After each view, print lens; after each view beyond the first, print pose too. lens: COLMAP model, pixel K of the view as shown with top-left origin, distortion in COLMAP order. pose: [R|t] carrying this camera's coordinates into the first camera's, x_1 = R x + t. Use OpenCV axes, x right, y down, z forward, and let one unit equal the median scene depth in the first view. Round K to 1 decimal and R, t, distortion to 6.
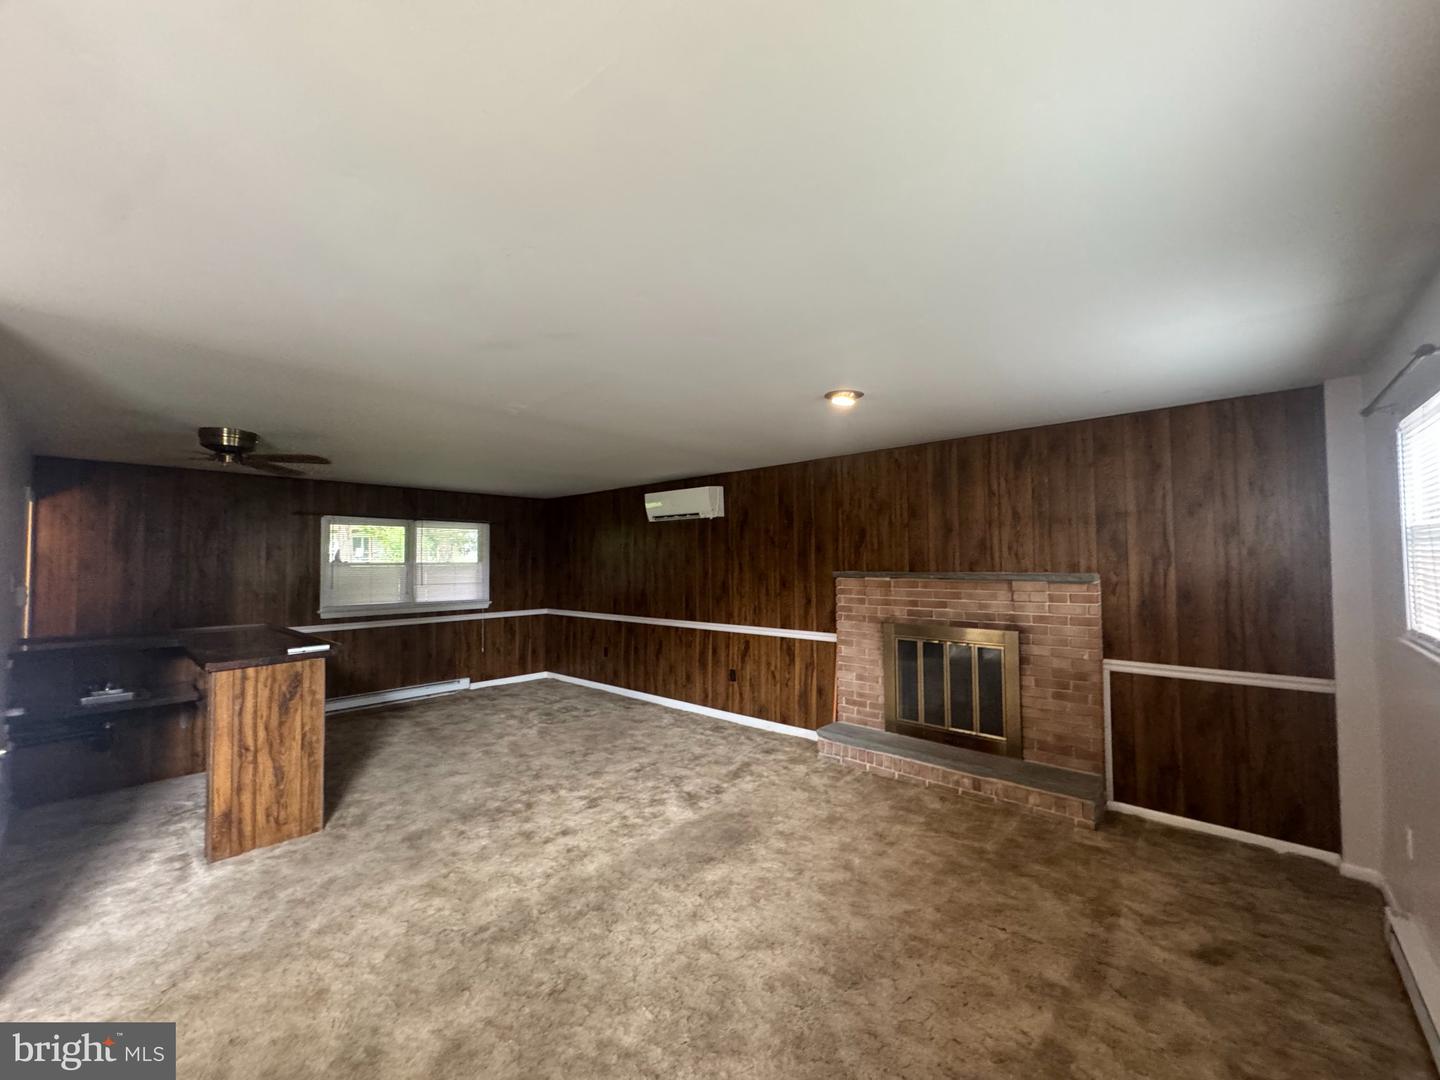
lens RADIAL K [[574.9, 0, 722.9], [0, 574.9, 538.4], [0, 0, 1]] dist [-0.001678, -0.000204]
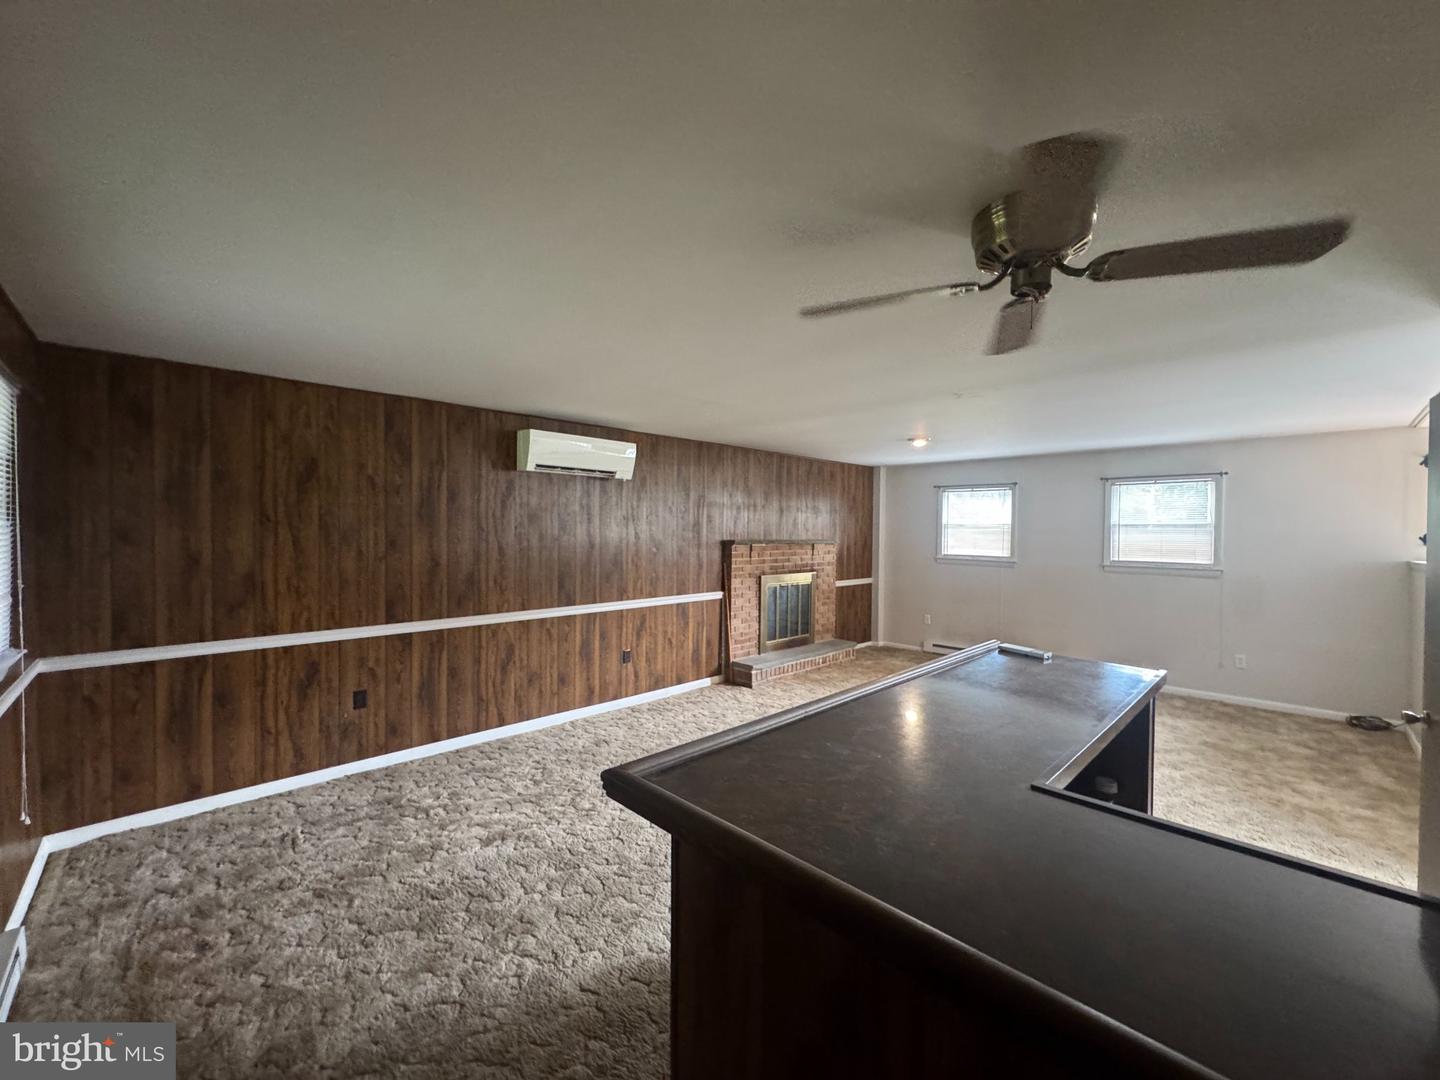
lens RADIAL K [[574.9, 0, 723.0], [0, 574.9, 541.5], [0, 0, 1]] dist [-0.001678, -0.000204]
pose [[0.066913, -0.008630, 0.997722, -0.872332], [-0.045627, 0.998890, 0.011700, 0.040244], [-0.996715, -0.046306, 0.066445, 0.796929]]
